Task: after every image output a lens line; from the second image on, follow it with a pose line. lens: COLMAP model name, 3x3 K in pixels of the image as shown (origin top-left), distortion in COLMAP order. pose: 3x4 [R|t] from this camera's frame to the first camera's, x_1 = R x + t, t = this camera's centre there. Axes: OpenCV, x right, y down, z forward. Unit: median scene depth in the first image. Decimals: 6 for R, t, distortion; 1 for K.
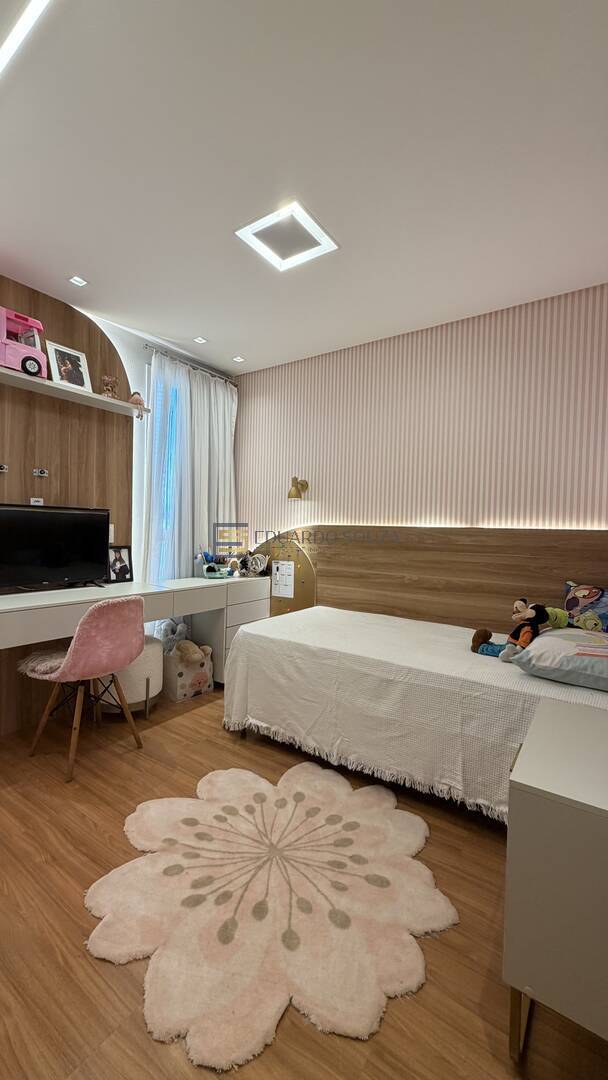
lens RADIAL K [[428.7, 0, 301.7], [0, 428.7, 538.2], [0, 0, 1]] dist [-0.003337, 0.000552]
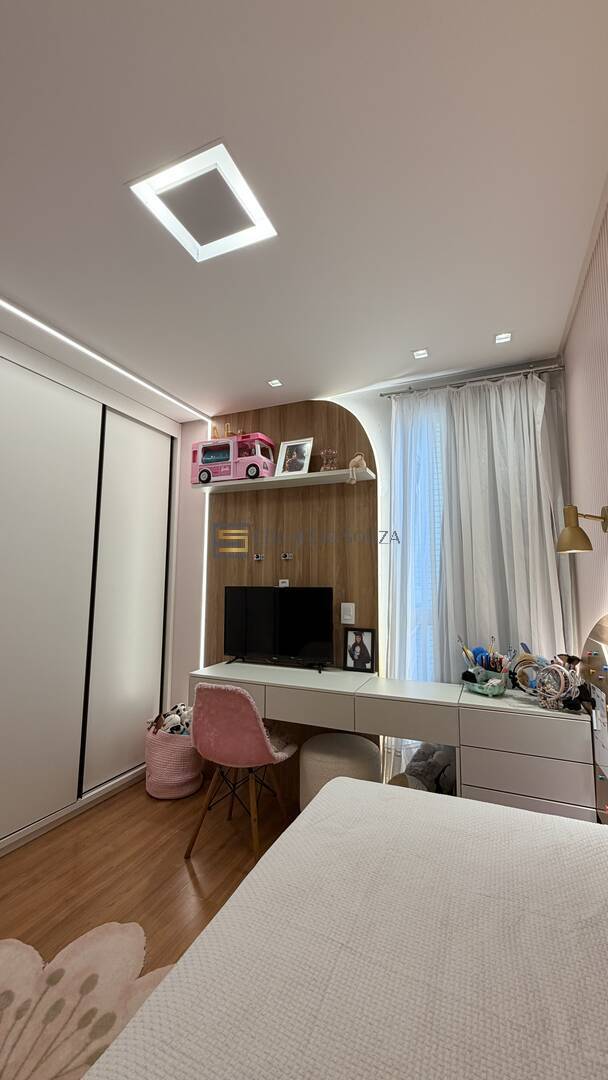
lens RADIAL K [[428.7, 0, 306.1], [0, 428.7, 538.3], [0, 0, 1]] dist [-0.003337, 0.000552]
pose [[0.203768, -0.128936, -0.970492, 0.516660], [-0.023774, 0.990346, -0.136566, -0.050510], [0.978731, 0.050901, 0.198735, 0.866270]]
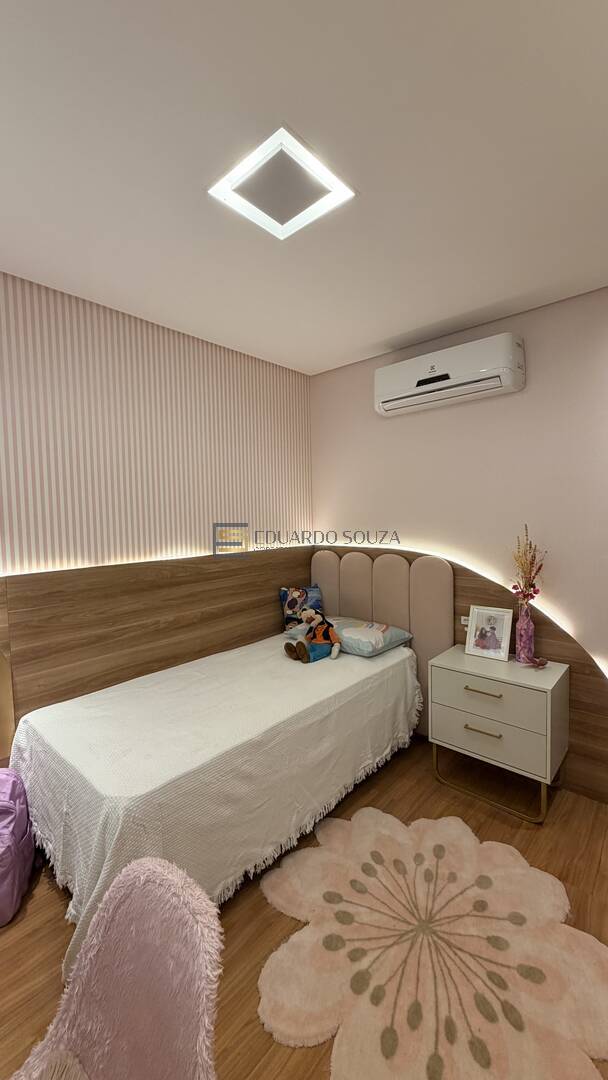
lens RADIAL K [[428.7, 0, 302.5], [0, 428.7, 538.0], [0, 0, 1]] dist [-0.003337, 0.000552]
pose [[0.119567, -0.083258, 0.989329, -0.642503], [0.042529, 0.995992, 0.078679, -0.148736], [-0.991915, 0.032668, 0.122629, 0.742633]]
